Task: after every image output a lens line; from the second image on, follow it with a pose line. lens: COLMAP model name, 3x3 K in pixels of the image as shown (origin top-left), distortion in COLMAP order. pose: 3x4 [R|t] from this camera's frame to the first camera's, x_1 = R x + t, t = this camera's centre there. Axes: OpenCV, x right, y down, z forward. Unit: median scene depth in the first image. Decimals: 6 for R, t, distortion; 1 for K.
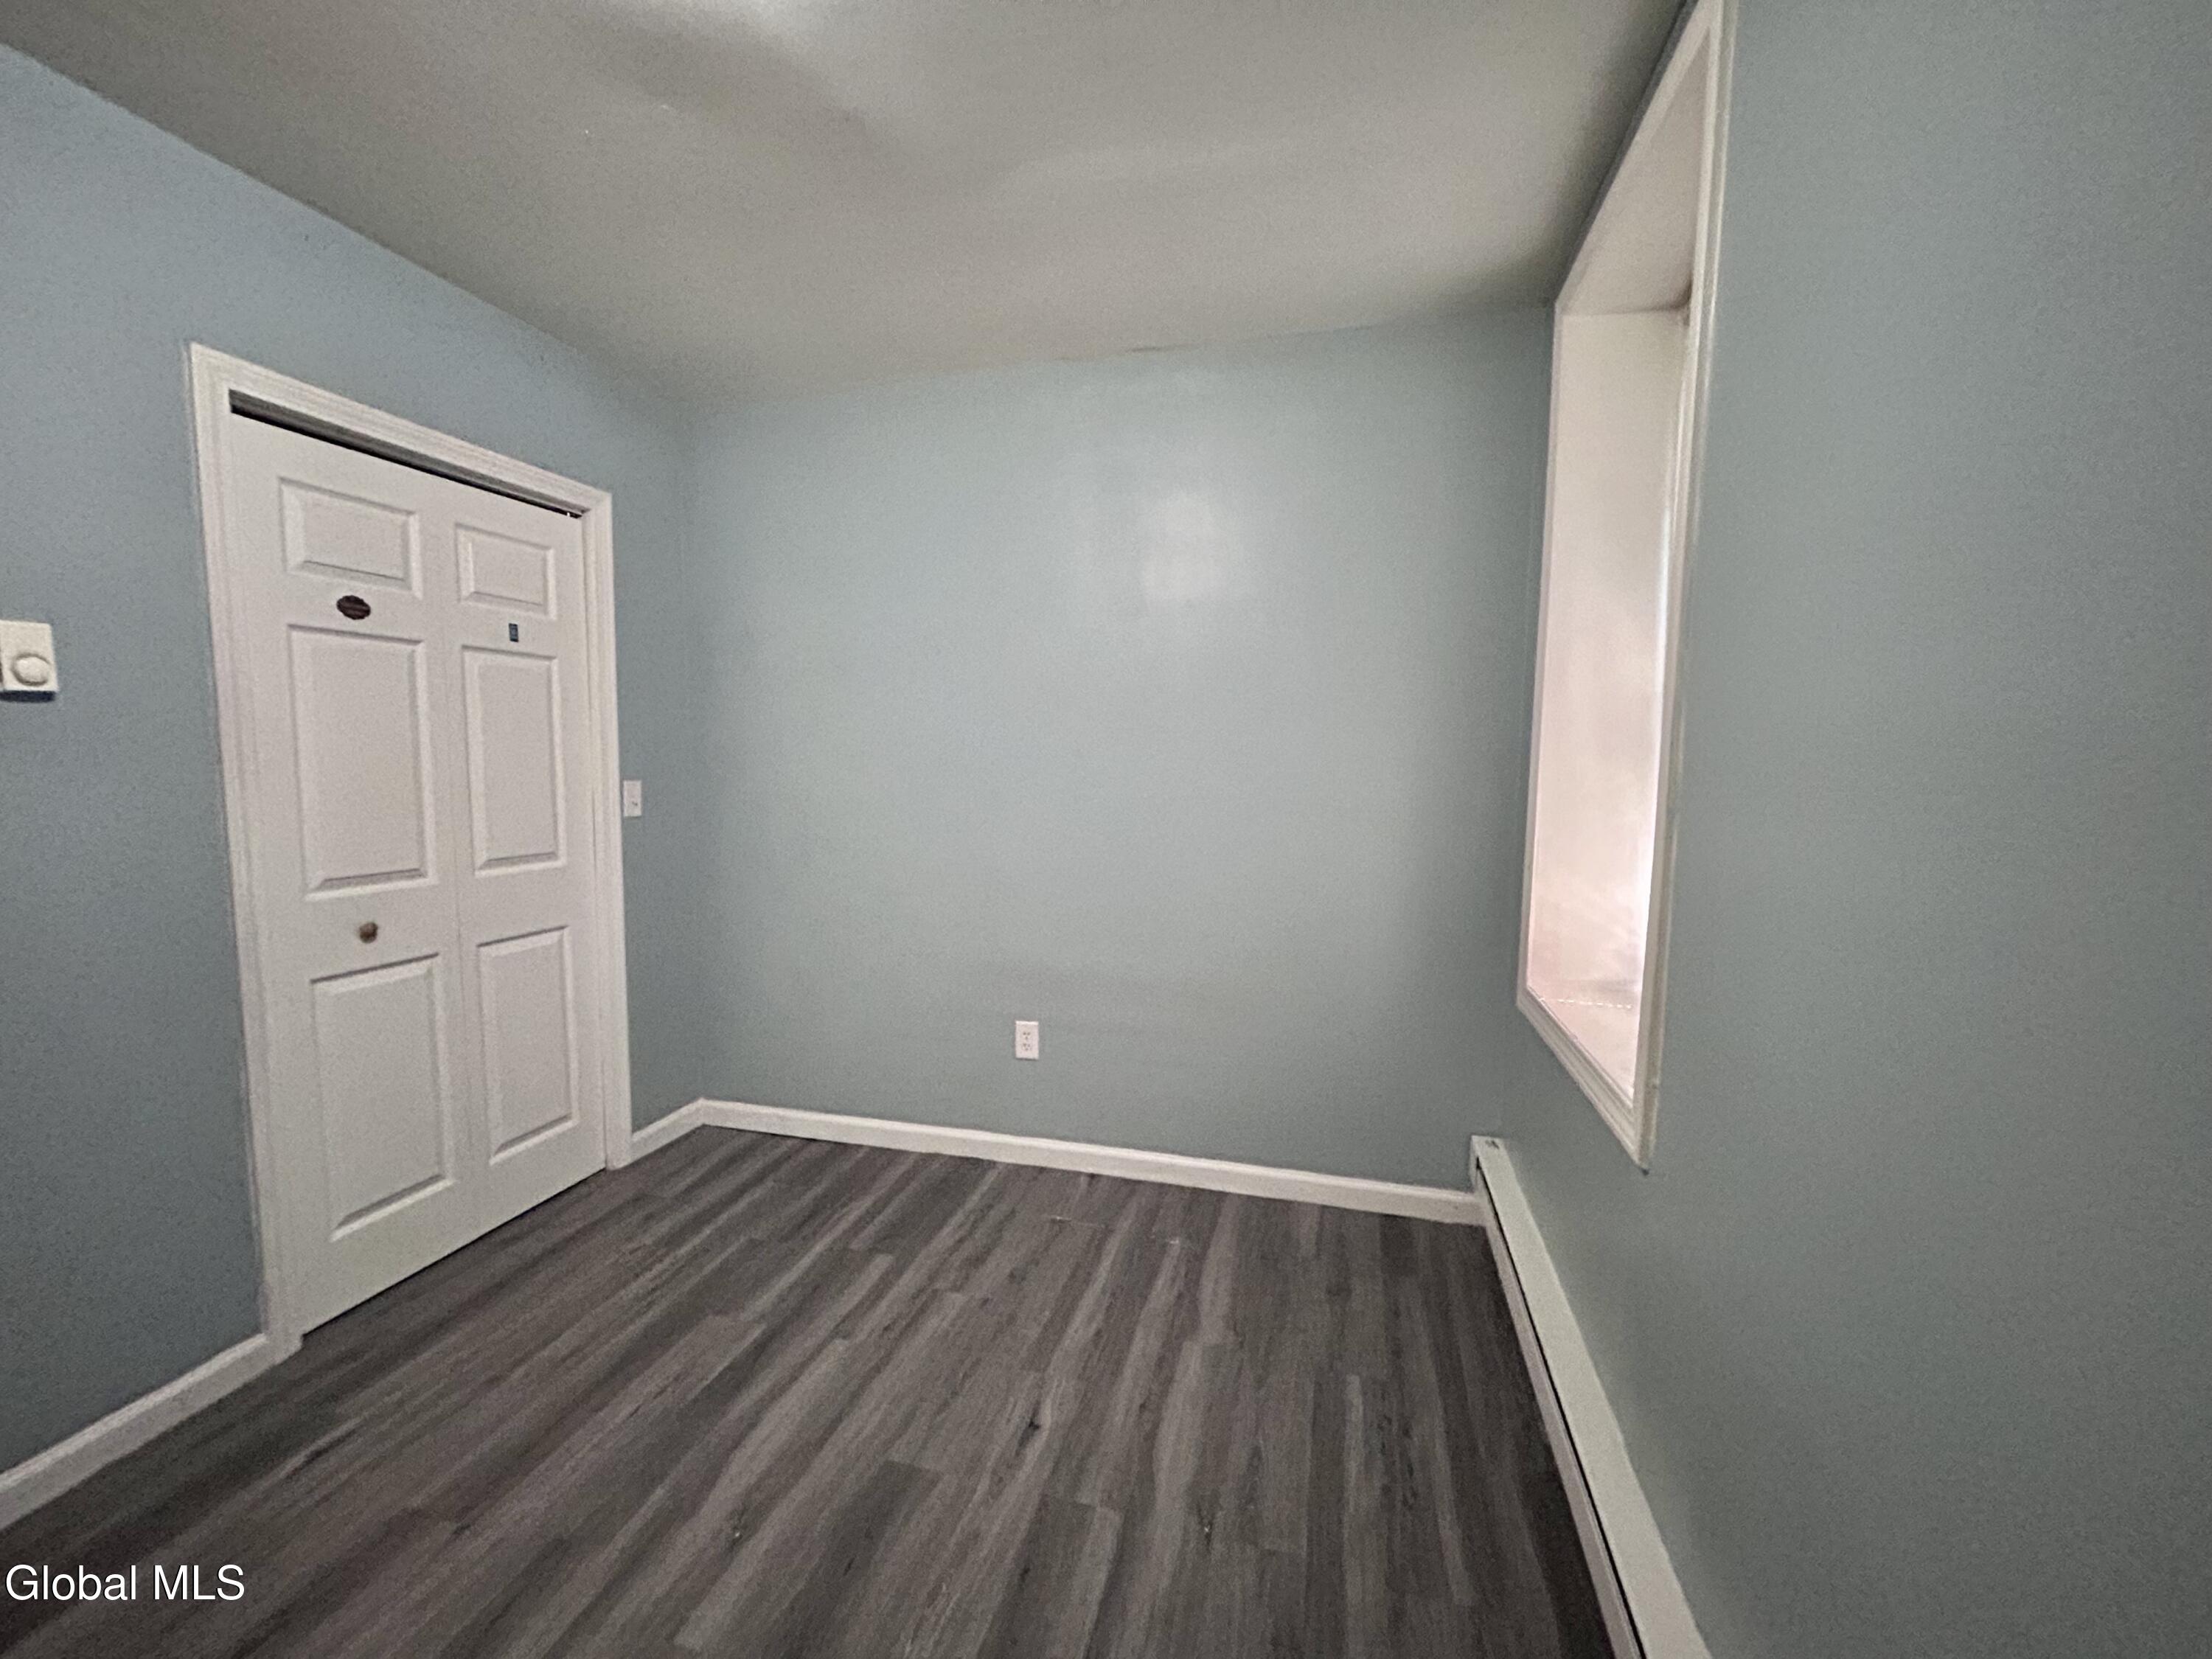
lens RADIAL K [[890.5, 0, 1106.0], [0, 890.5, 829.5], [0, 0, 1]] dist [-0.002672, 0.000410]
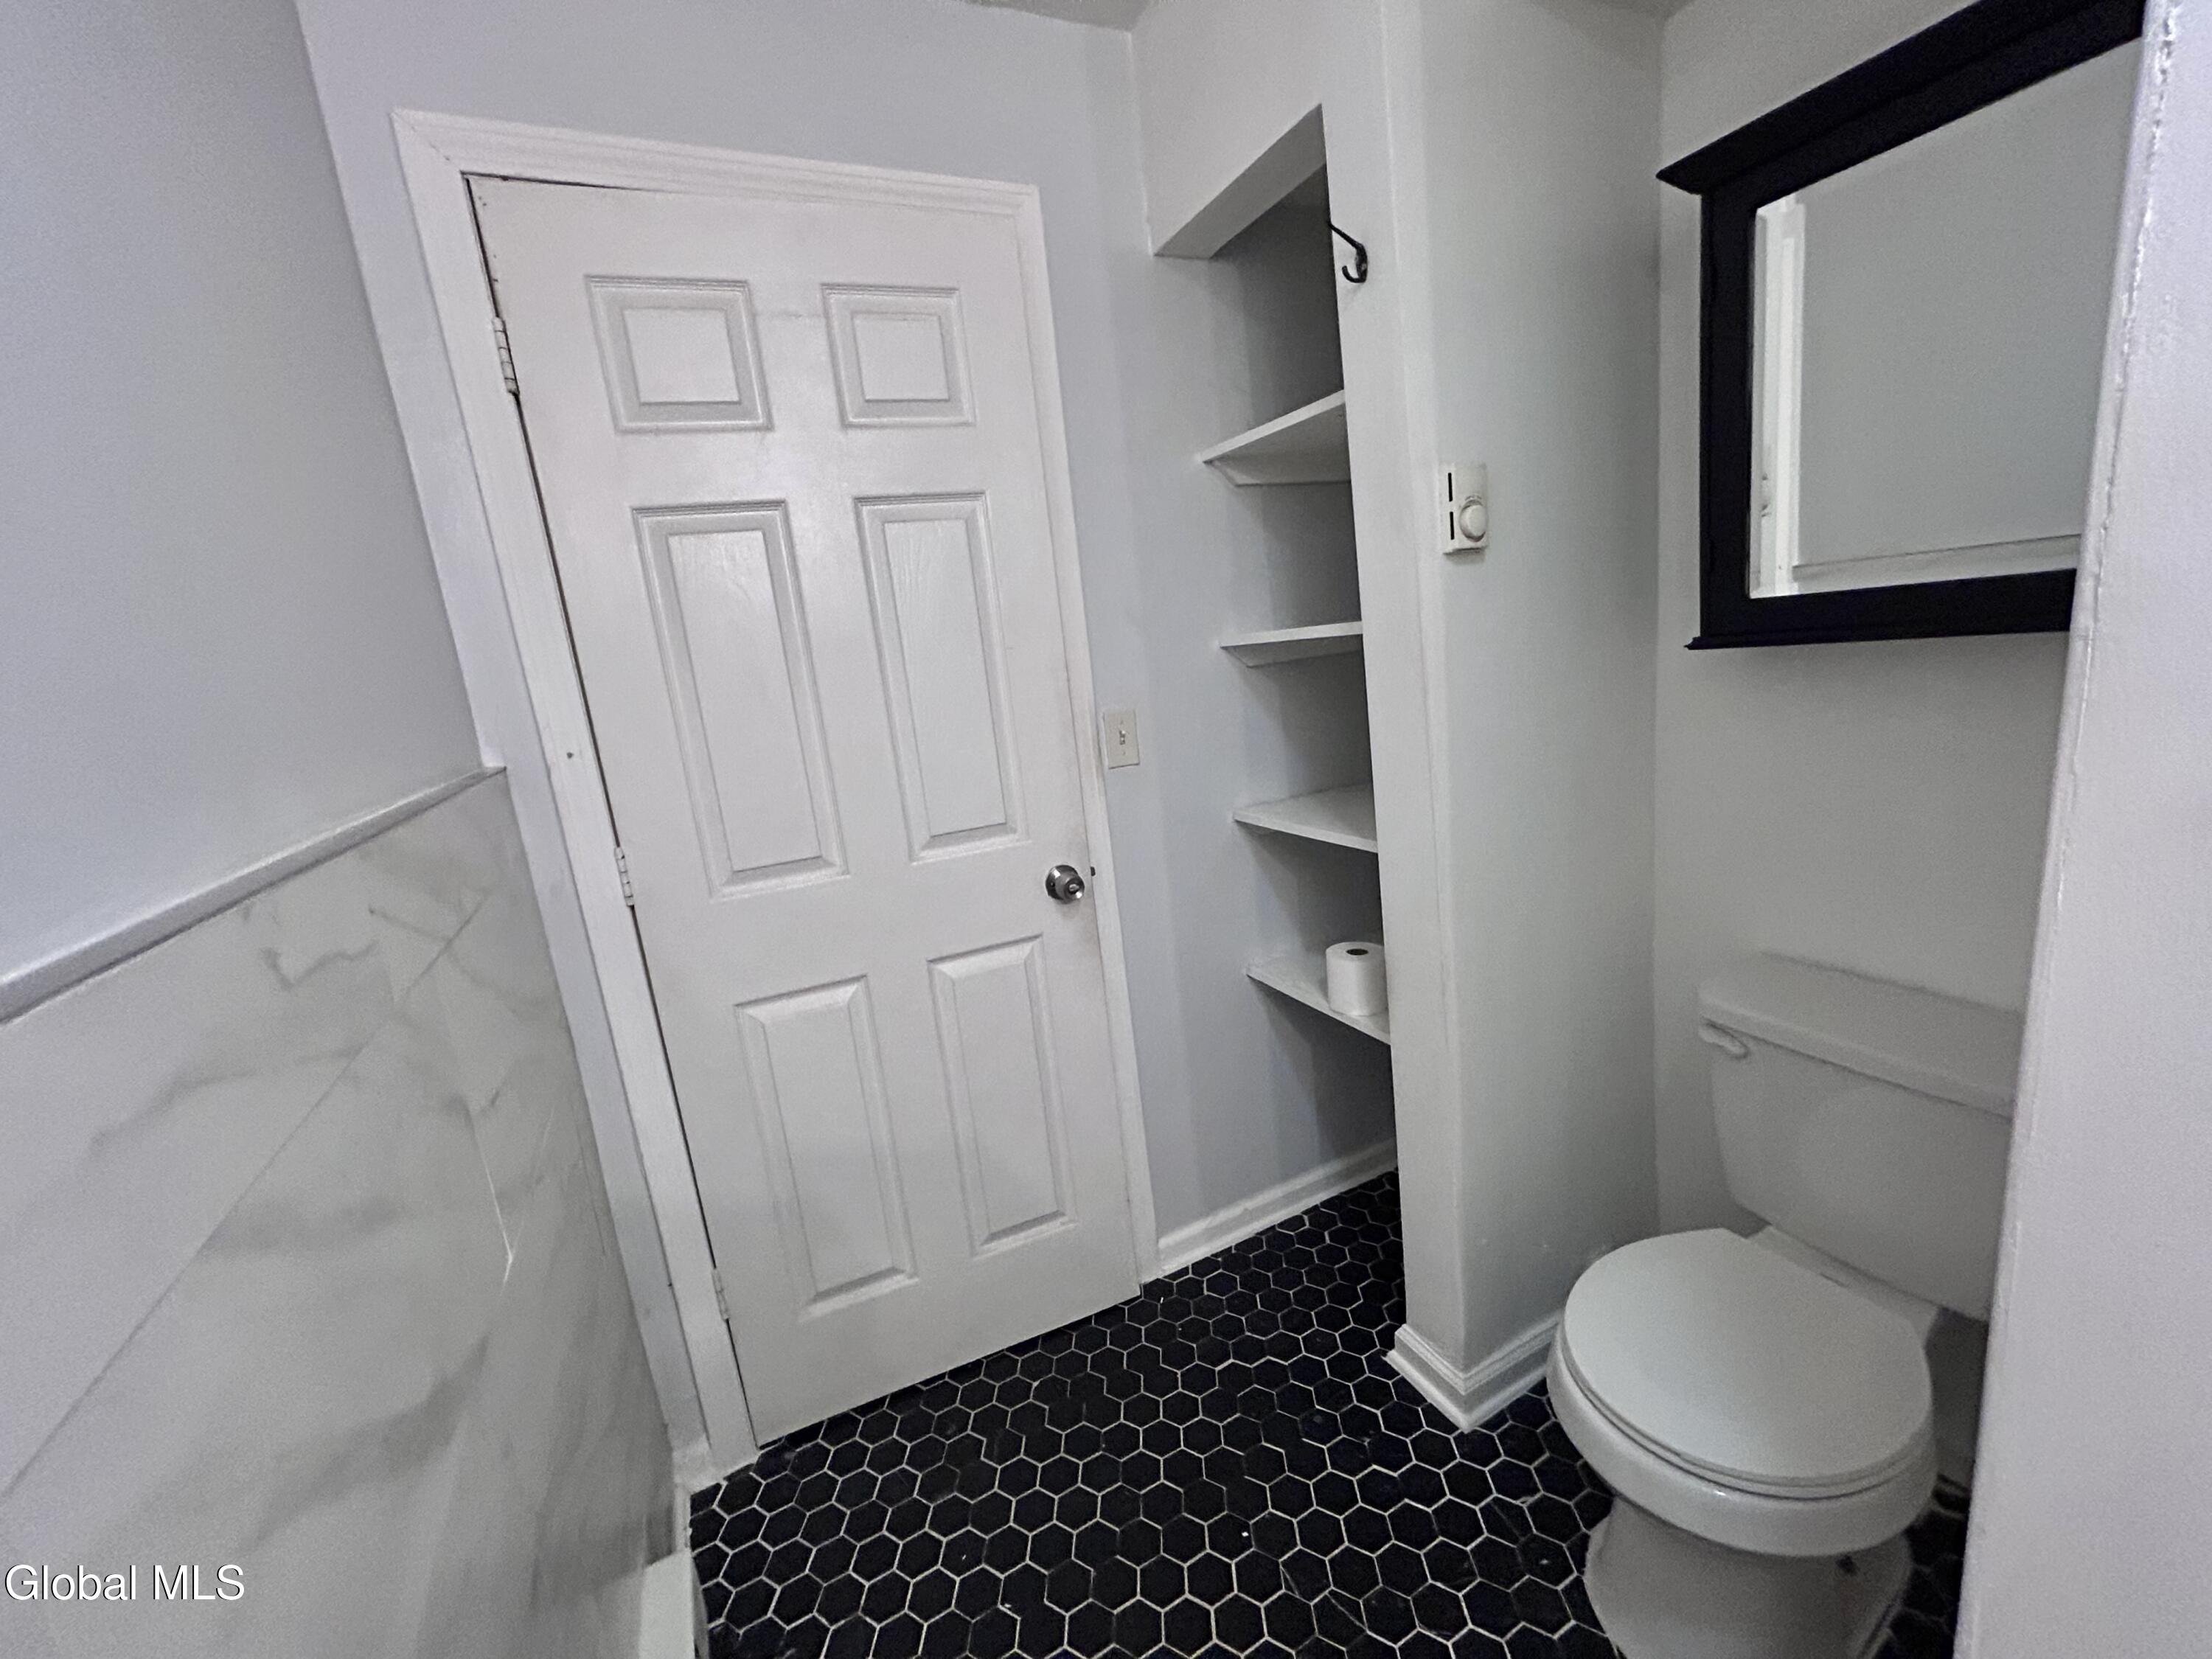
lens RADIAL K [[890.5, 0, 1106.0], [0, 890.5, 829.5], [0, 0, 1]] dist [-0.002672, 0.000410]
pose [[0.469454, 0.079180, -0.879399, -0.084654], [0.047683, 0.992244, 0.114795, -0.039693], [0.881668, -0.095824, 0.462038, 0.846081]]
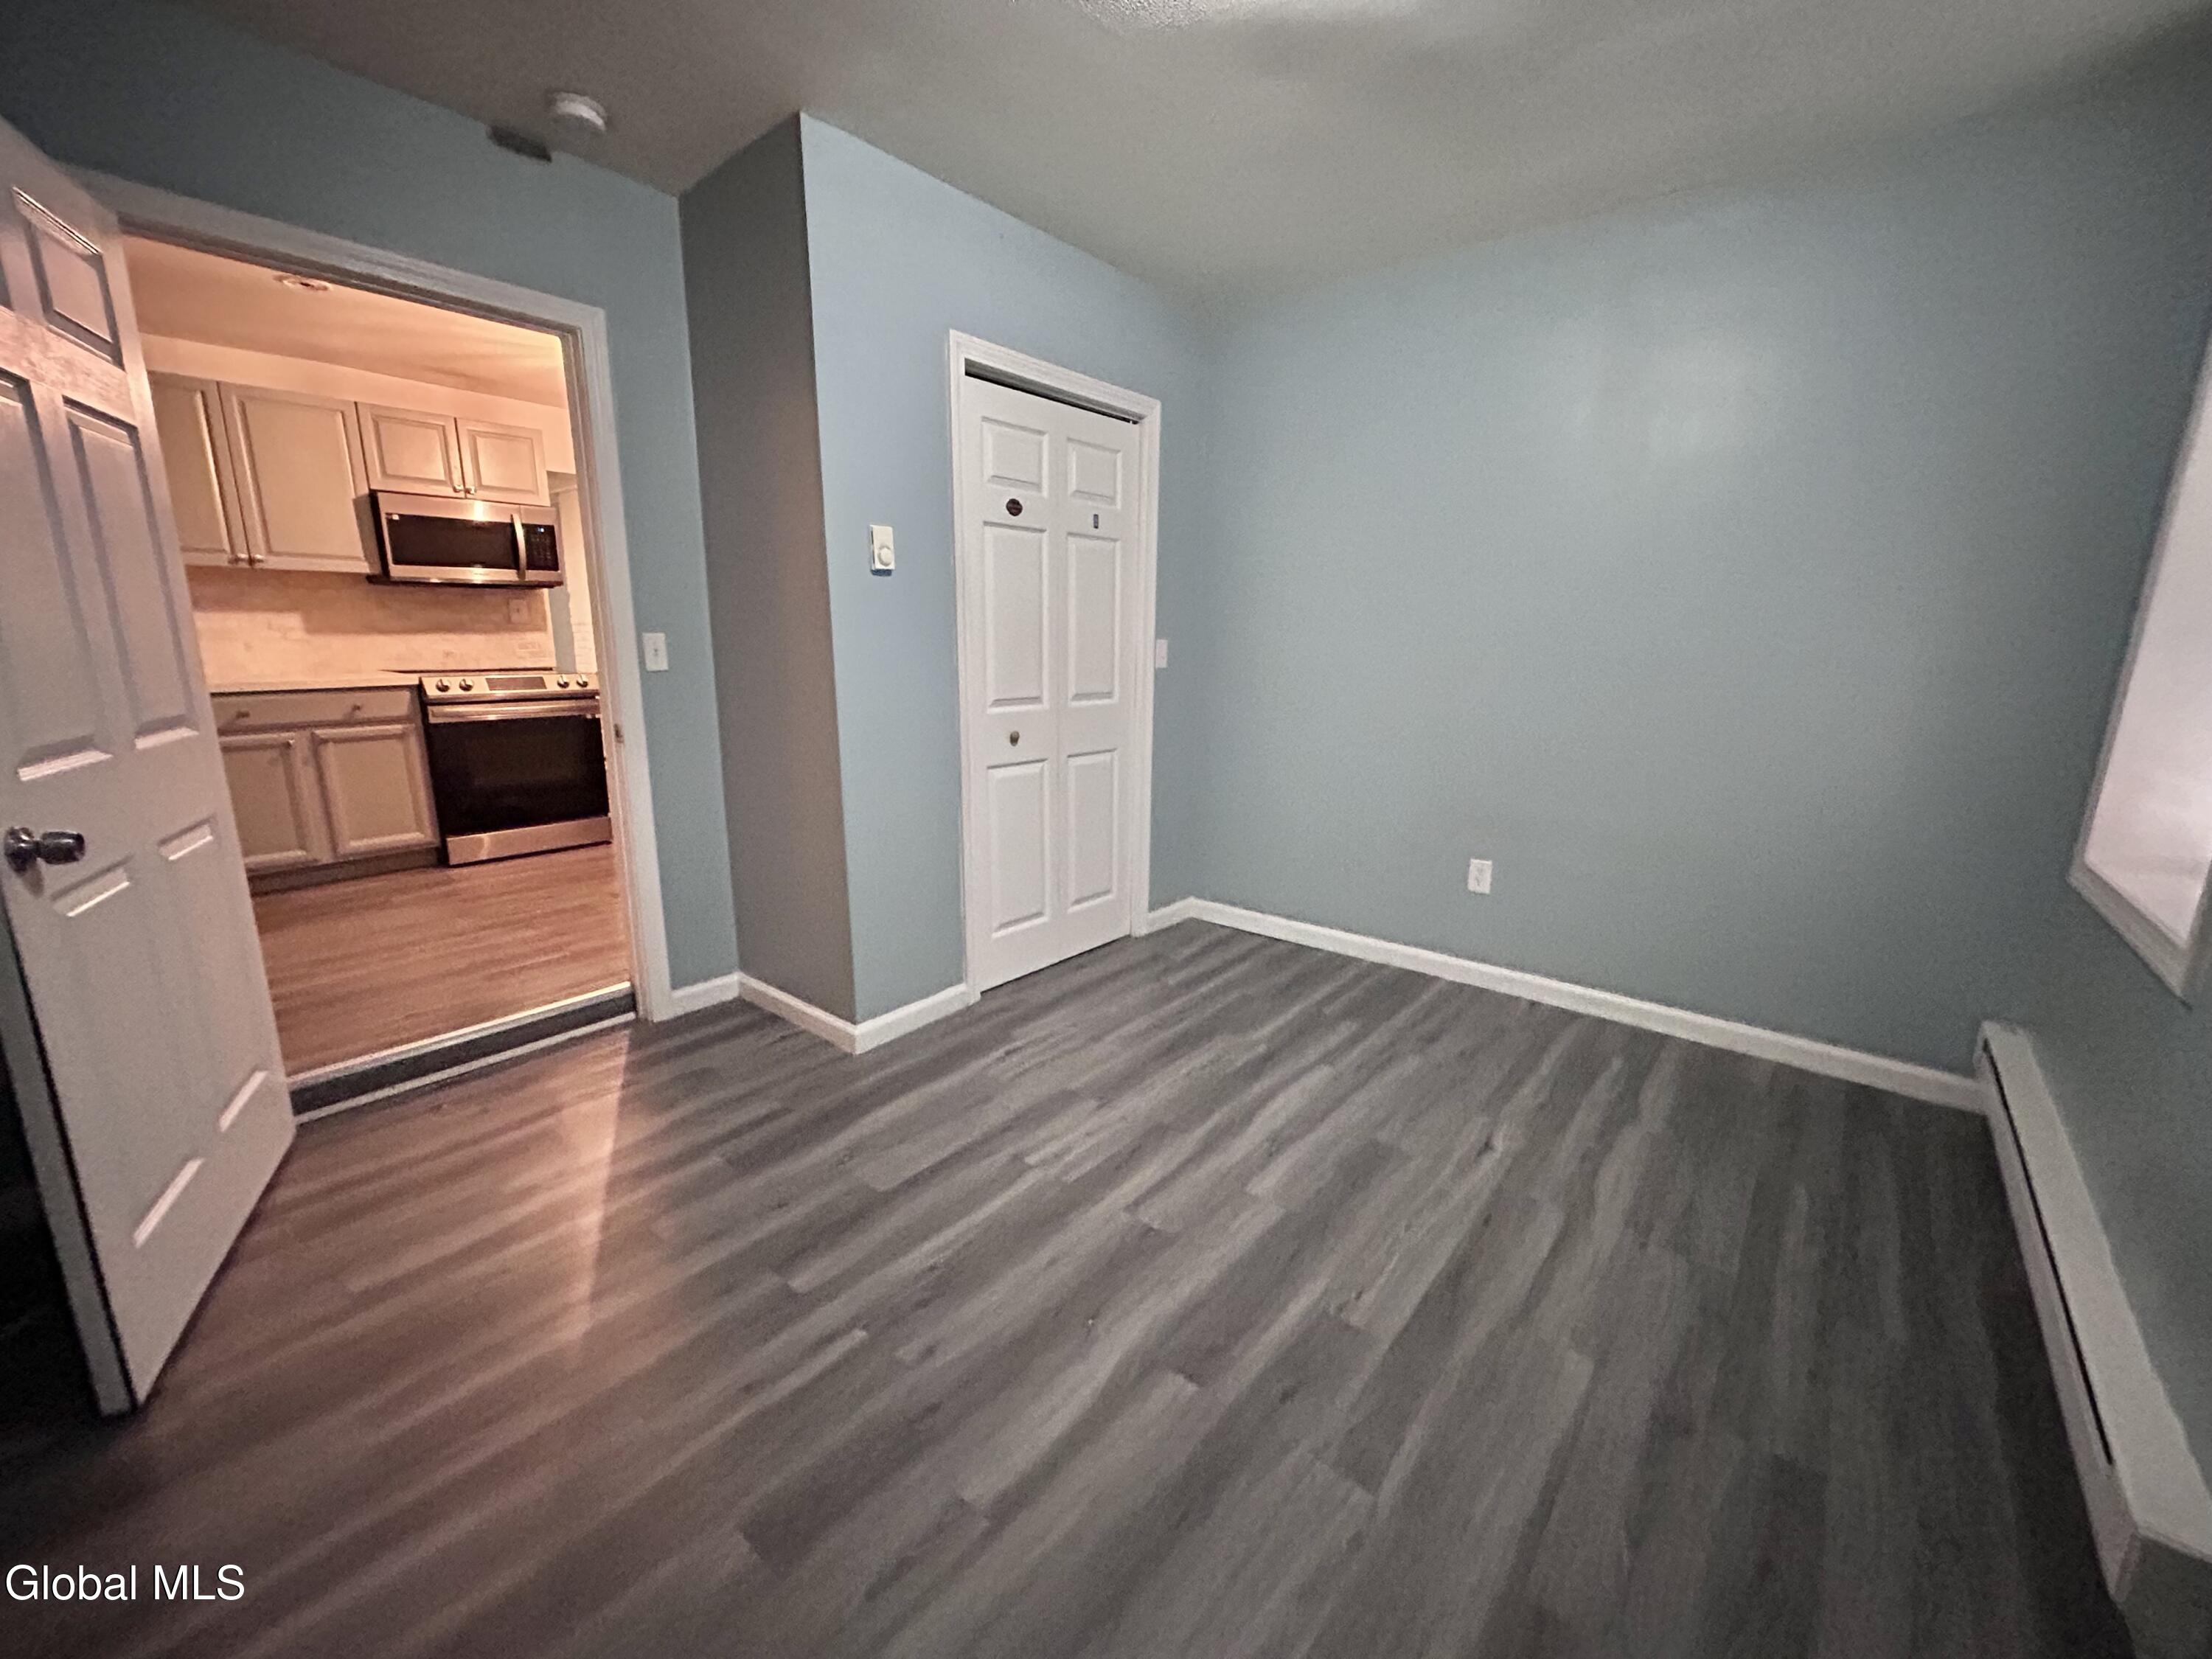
lens RADIAL K [[890.5, 0, 1106.0], [0, 890.5, 829.5], [0, 0, 1]] dist [-0.002672, 0.000410]
pose [[0.905487, 0.093568, -0.413930, -0.072160], [-0.039582, 0.989760, 0.137147, 0.055146], [0.422523, -0.107800, 0.899918, -0.257377]]
